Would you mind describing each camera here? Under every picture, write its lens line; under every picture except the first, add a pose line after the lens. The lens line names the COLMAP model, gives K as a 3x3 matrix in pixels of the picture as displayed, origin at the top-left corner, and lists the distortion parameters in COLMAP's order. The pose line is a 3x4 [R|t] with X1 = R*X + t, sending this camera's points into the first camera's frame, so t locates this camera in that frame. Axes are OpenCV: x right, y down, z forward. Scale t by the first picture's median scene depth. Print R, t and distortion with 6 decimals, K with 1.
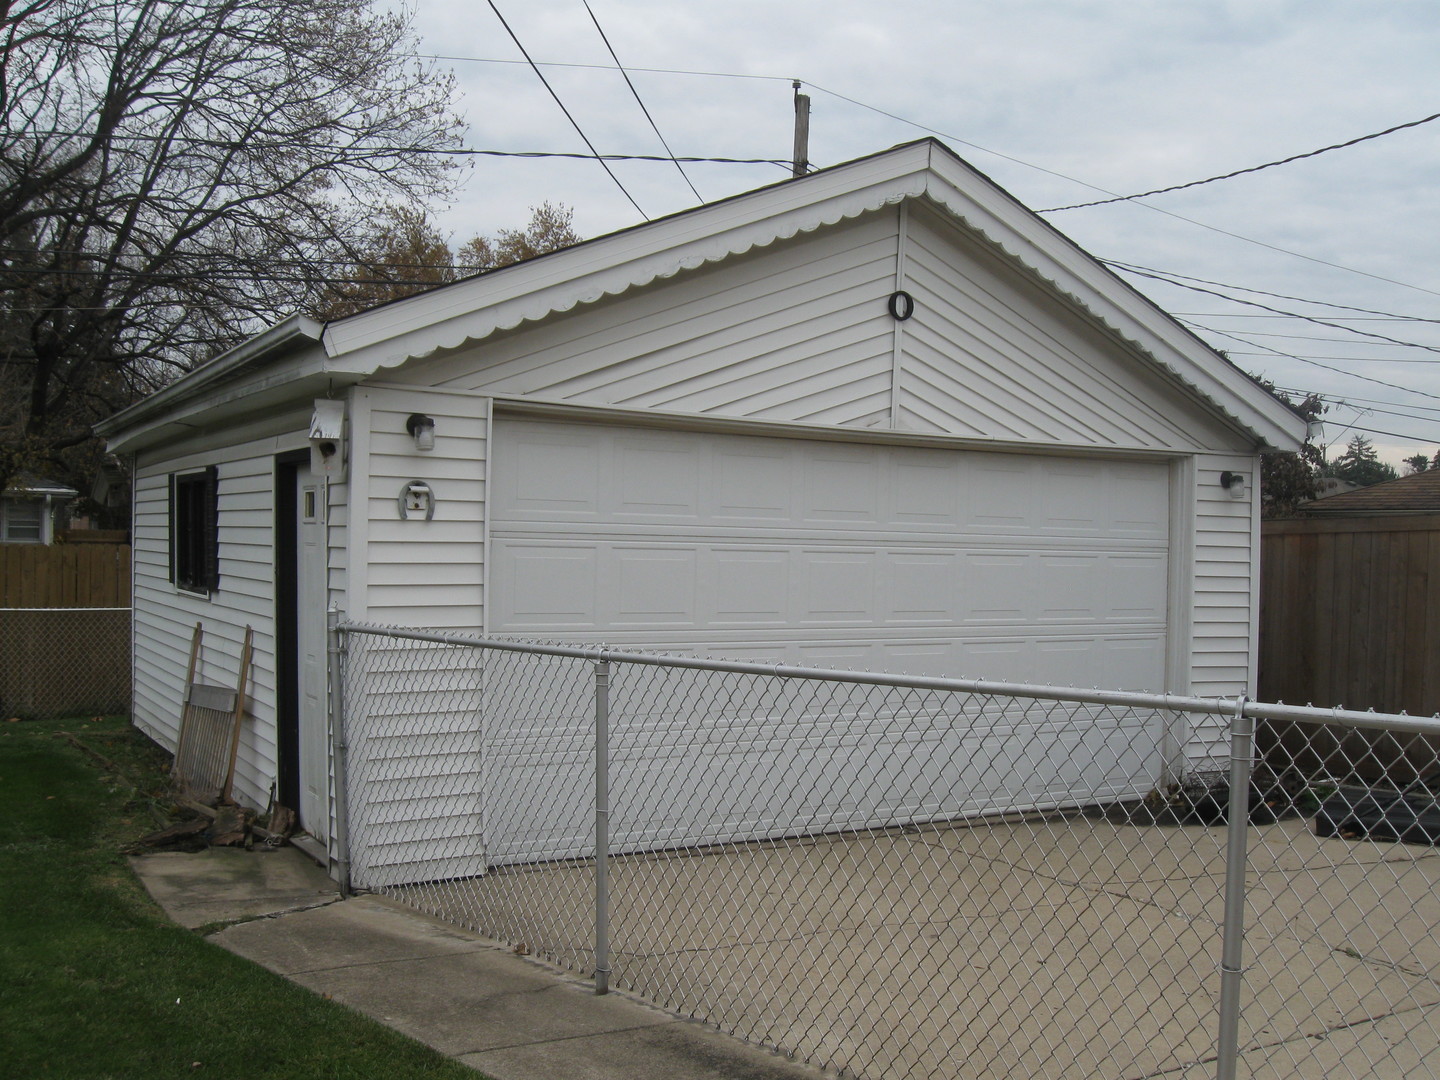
lens RADIAL K [[1484.7, 0, 740.9], [0, 1484.7, 580.4], [0, 0, 1]] dist [-0.158186, 0.096296]
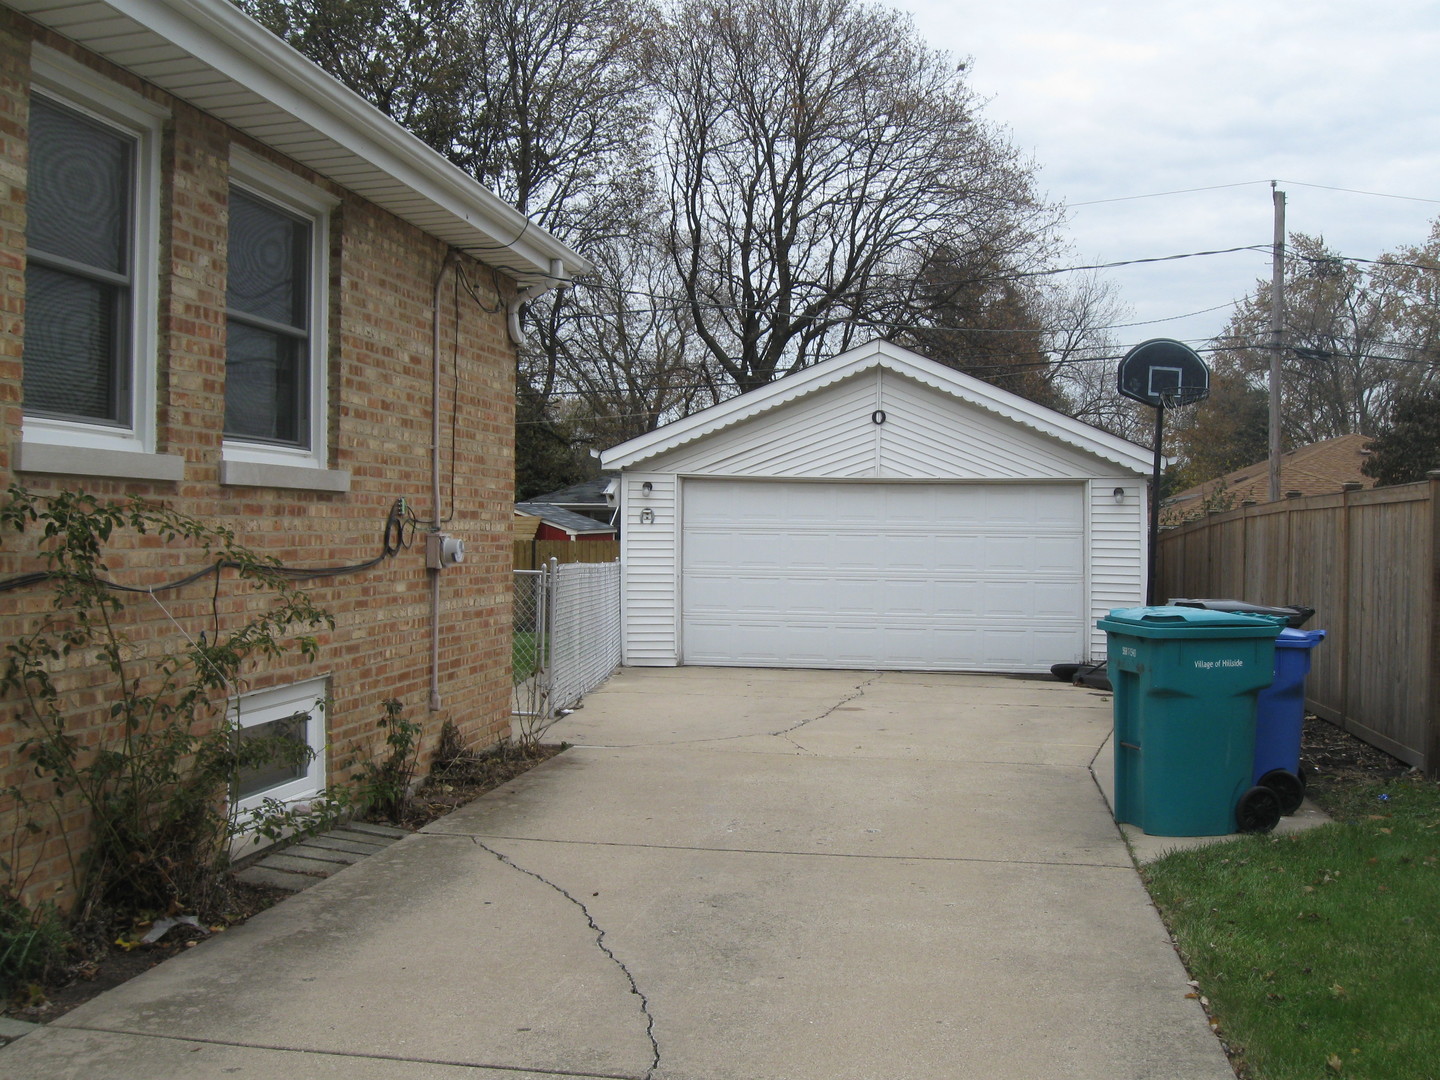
lens RADIAL K [[1484.7, 0, 740.9], [0, 1484.7, 580.4], [0, 0, 1]] dist [-0.158186, 0.096296]
pose [[0.768570, 0.006209, -0.639736, 1.333653], [-0.010978, 0.999934, -0.003485, 0.055910], [0.639672, 0.009701, 0.768587, -0.753953]]
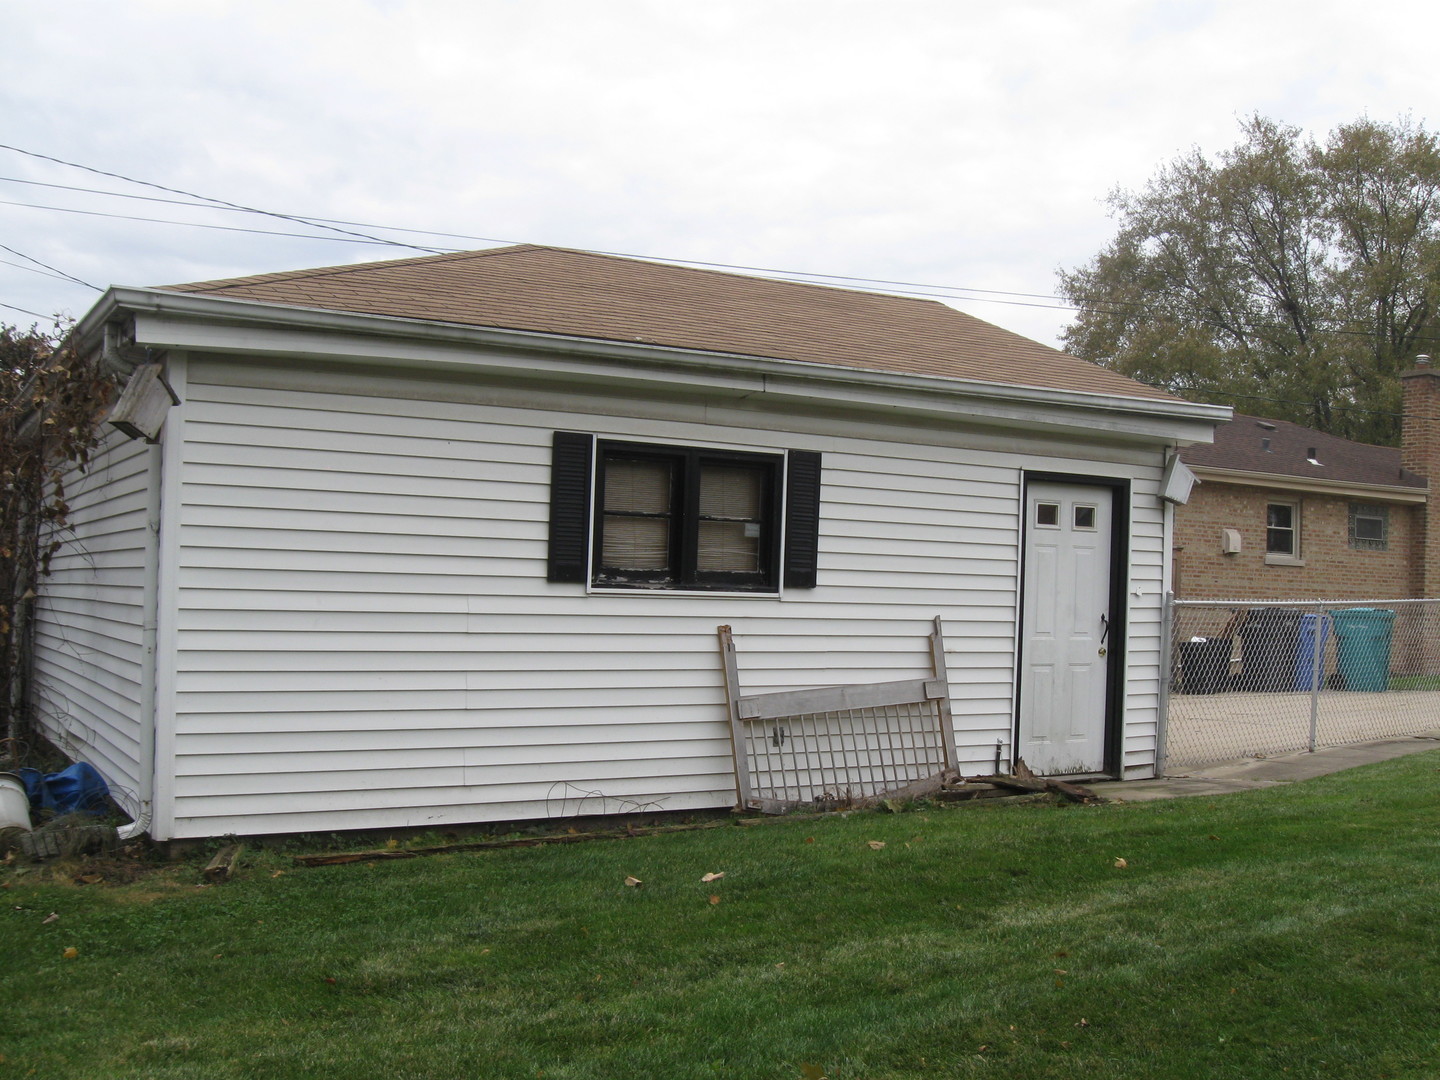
lens RADIAL K [[1484.7, 0, 740.9], [0, 1484.7, 580.4], [0, 0, 1]] dist [-0.158186, 0.096296]
pose [[0.002159, -0.007471, 0.999970, -1.514805], [0.005273, 0.999958, 0.007459, -0.004944], [-0.999984, 0.005257, 0.002199, 1.209345]]
